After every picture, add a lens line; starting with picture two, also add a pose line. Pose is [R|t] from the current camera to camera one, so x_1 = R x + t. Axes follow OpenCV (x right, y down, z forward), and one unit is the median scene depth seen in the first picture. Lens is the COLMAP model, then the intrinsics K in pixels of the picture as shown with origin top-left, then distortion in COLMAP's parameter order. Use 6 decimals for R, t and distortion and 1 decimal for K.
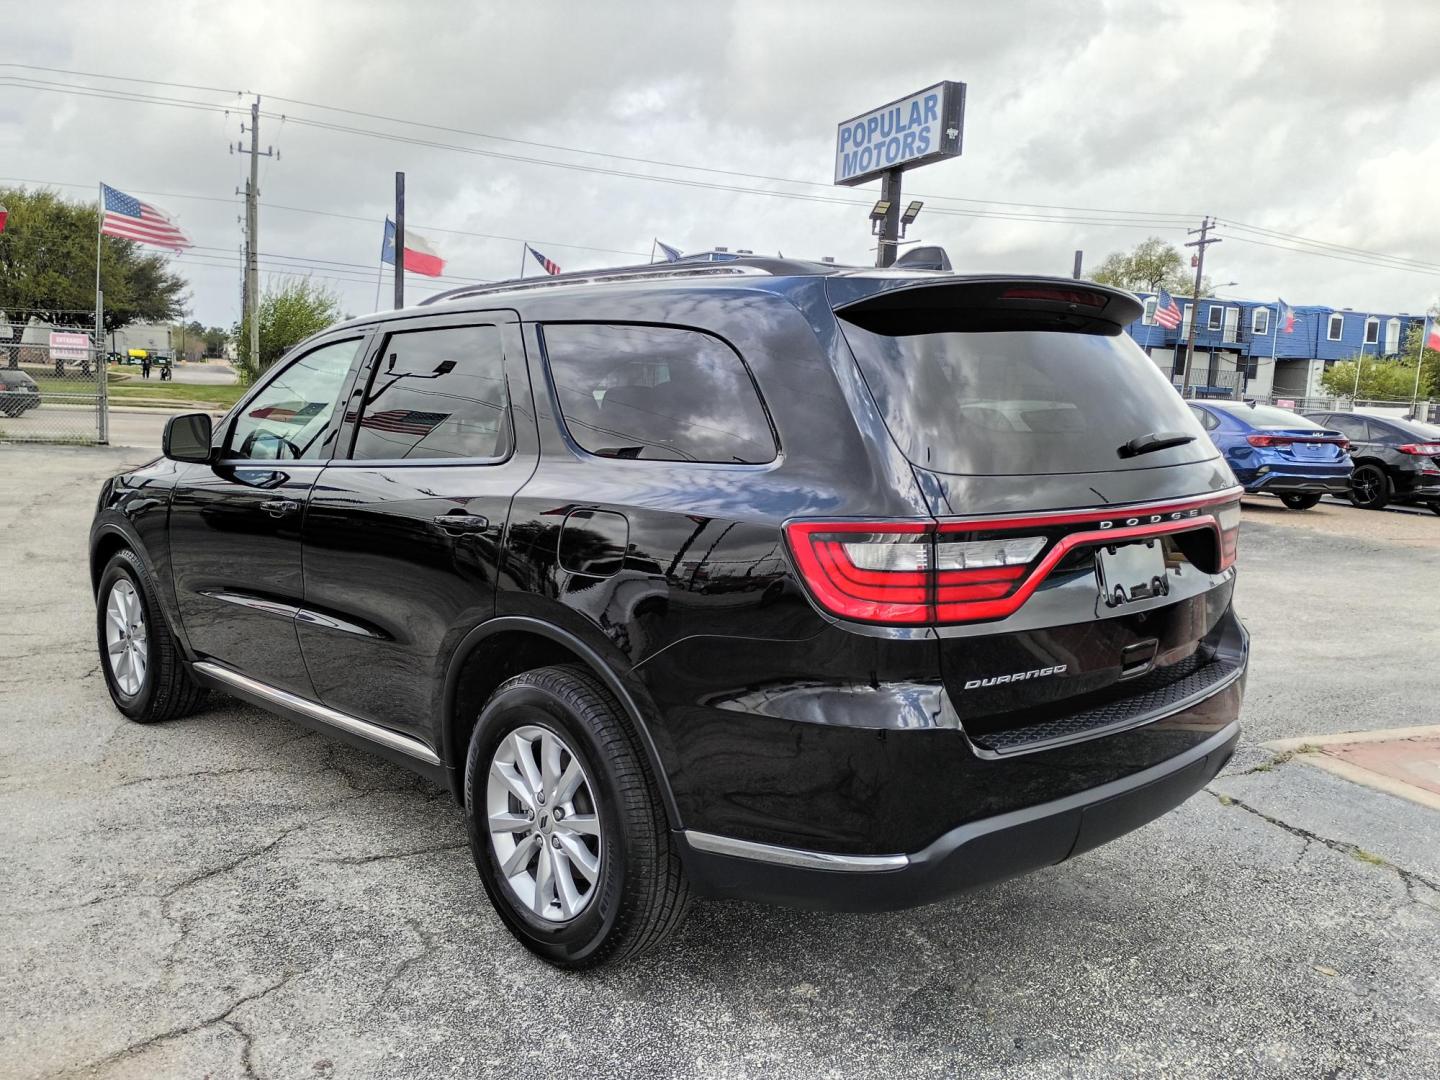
lens RADIAL K [[1210.6, 0, 720.0], [0, 1210.6, 540.0], [0, 0, 1]] dist [0.040399, -0.039515]
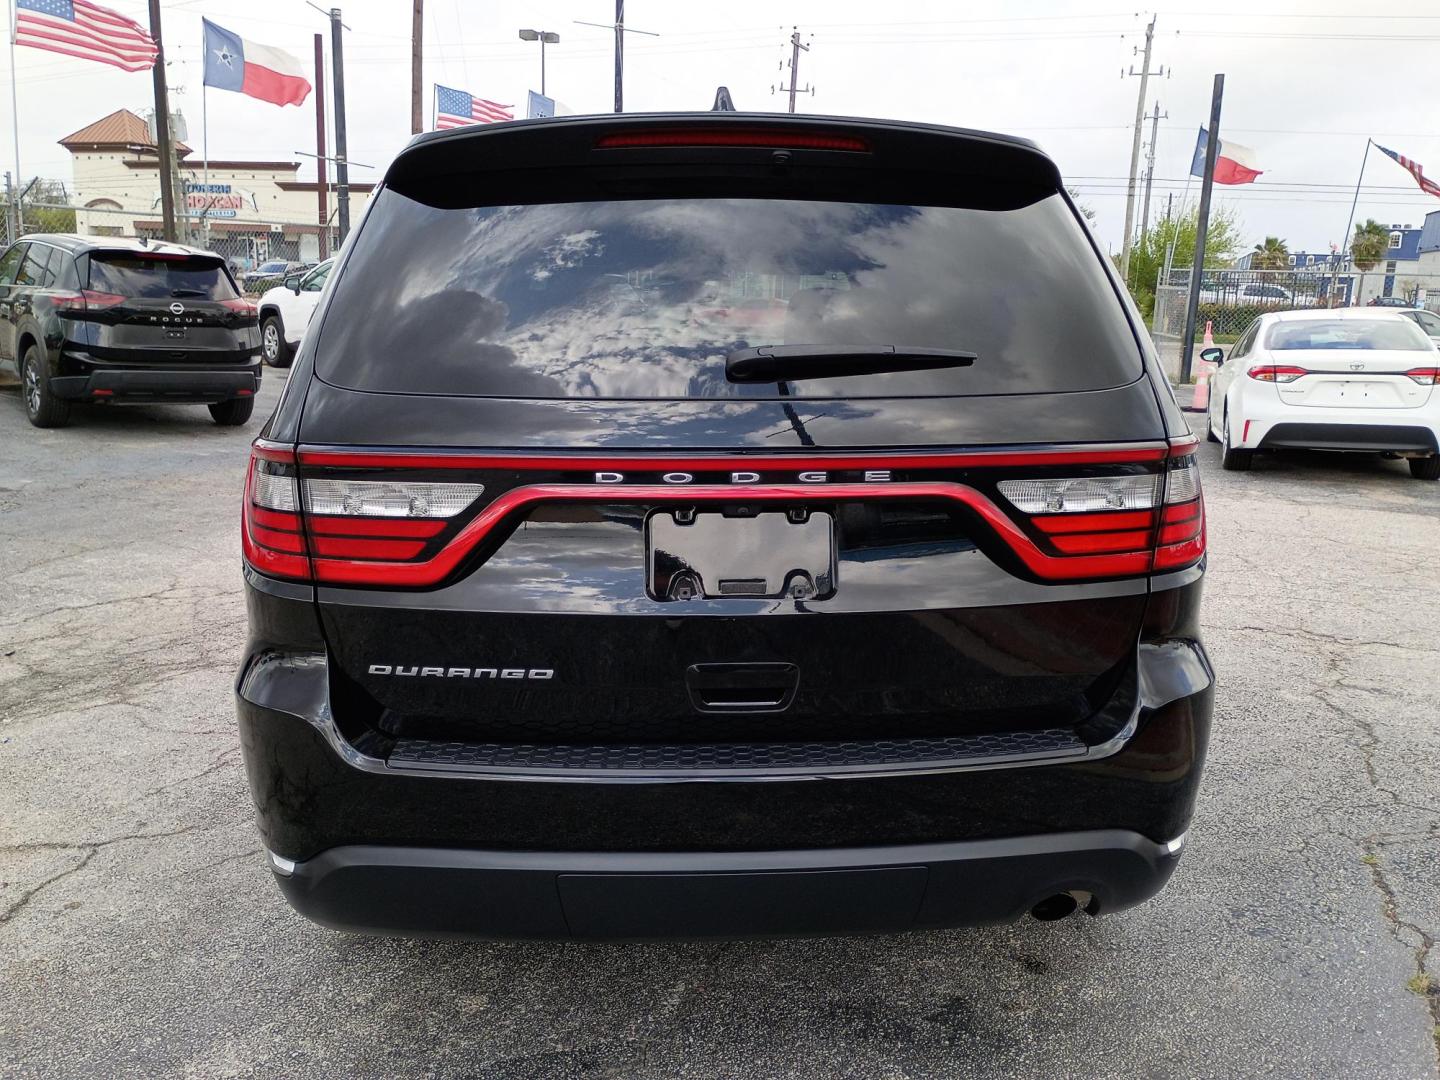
lens RADIAL K [[1210.6, 0, 720.0], [0, 1210.6, 540.0], [0, 0, 1]] dist [0.040399, -0.039515]
pose [[0.759775, 0.106653, -0.641379, 0.694100], [-0.069658, 0.994129, 0.082795, -0.031729], [0.646444, -0.018229, 0.762744, 0.459899]]
